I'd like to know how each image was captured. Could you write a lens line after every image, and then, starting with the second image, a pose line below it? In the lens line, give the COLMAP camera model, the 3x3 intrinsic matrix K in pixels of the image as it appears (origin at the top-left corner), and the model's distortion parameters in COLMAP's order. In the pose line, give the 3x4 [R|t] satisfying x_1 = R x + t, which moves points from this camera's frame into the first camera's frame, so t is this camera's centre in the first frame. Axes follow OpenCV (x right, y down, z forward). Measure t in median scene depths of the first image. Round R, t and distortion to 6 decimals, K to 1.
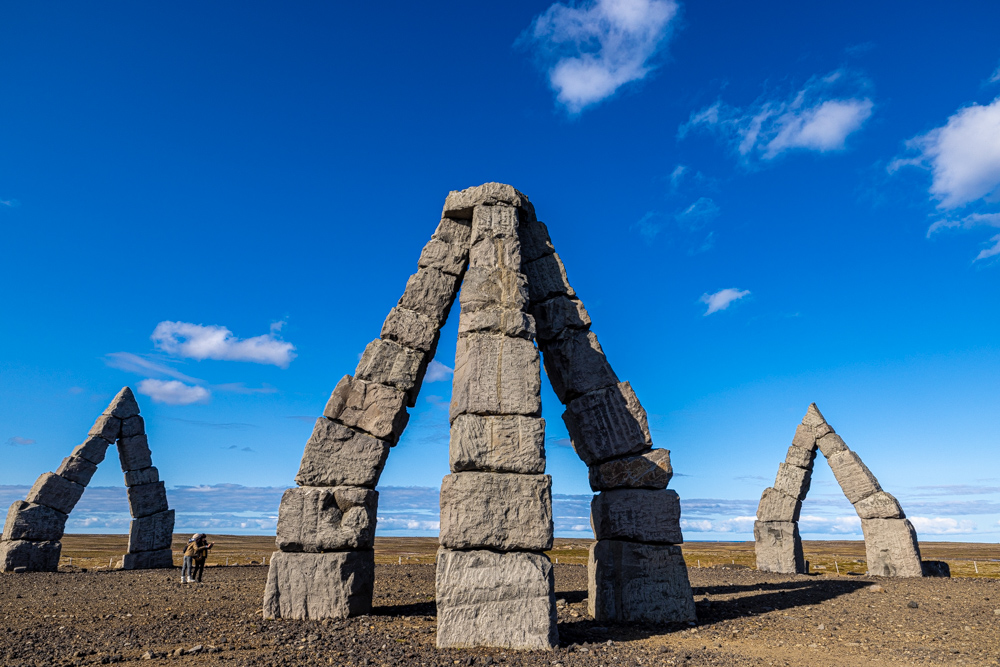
lens RADIAL K [[647.7, 0, 500.0], [0, 647.7, 333.5], [0, 0, 1]] dist [0.004960, 0.001007]
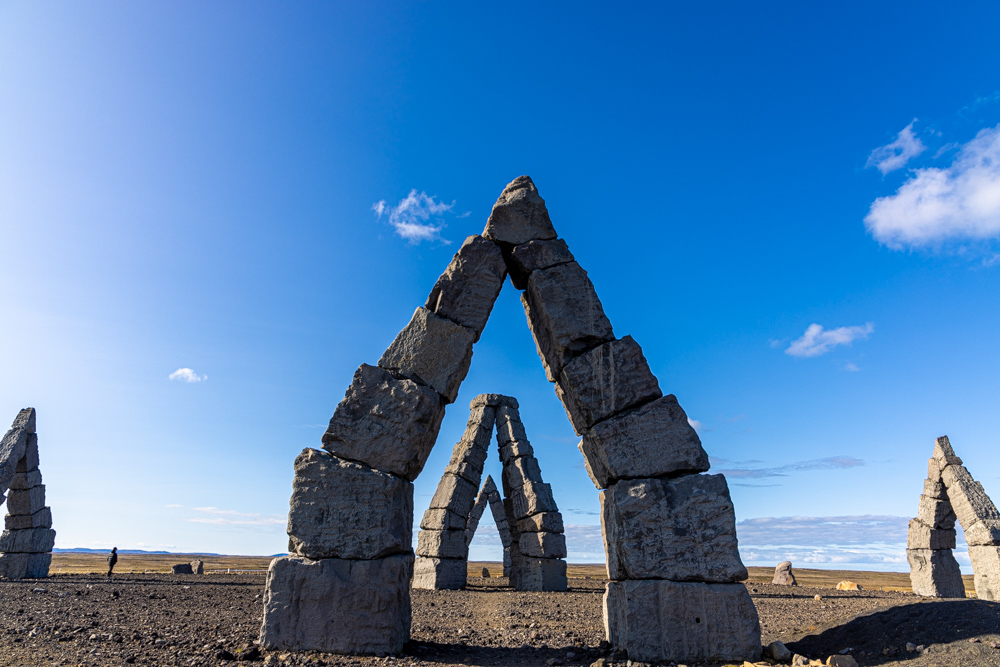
lens RADIAL K [[675.9, 0, 504.5], [0, 675.9, 337.2], [0, 0, 1]] dist [0.007862, 0.000052]
pose [[0.695183, -0.219239, -0.684584, 0.853700], [0.199523, 0.973784, -0.109244, -0.078416], [0.690588, -0.060646, 0.720702, -0.307155]]
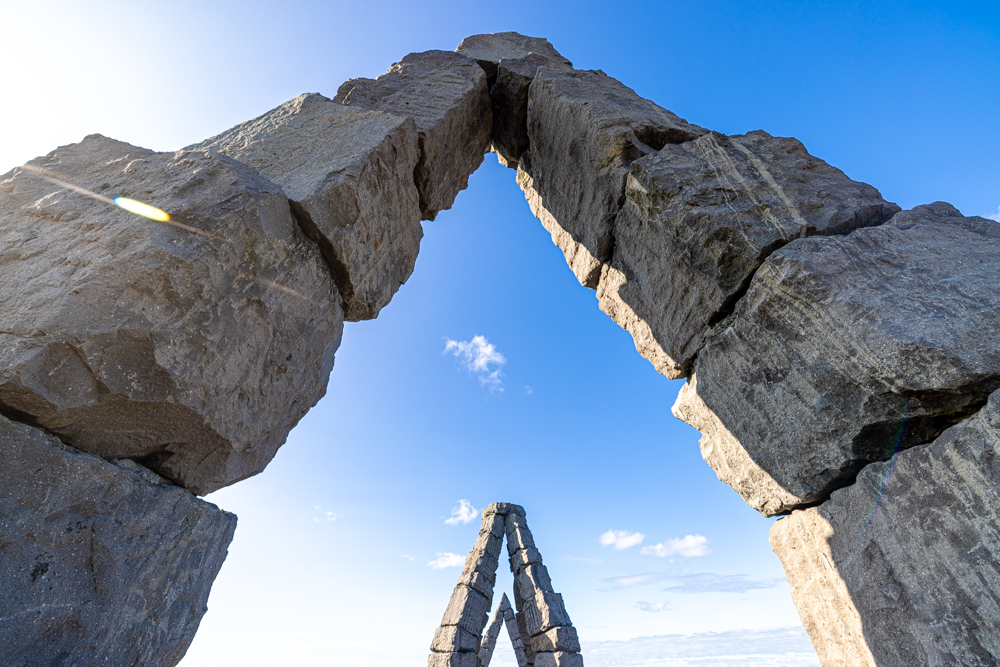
lens RADIAL K [[415.6, 0, 500.0], [0, 415.6, 333.5], [0, 0, 1]] dist [-0.003340, -0.000538]
pose [[0.664891, -0.482707, -0.570012, 0.627089], [0.230560, 0.858496, -0.458069, -0.028743], [0.710466, 0.173144, 0.682099, -0.087449]]
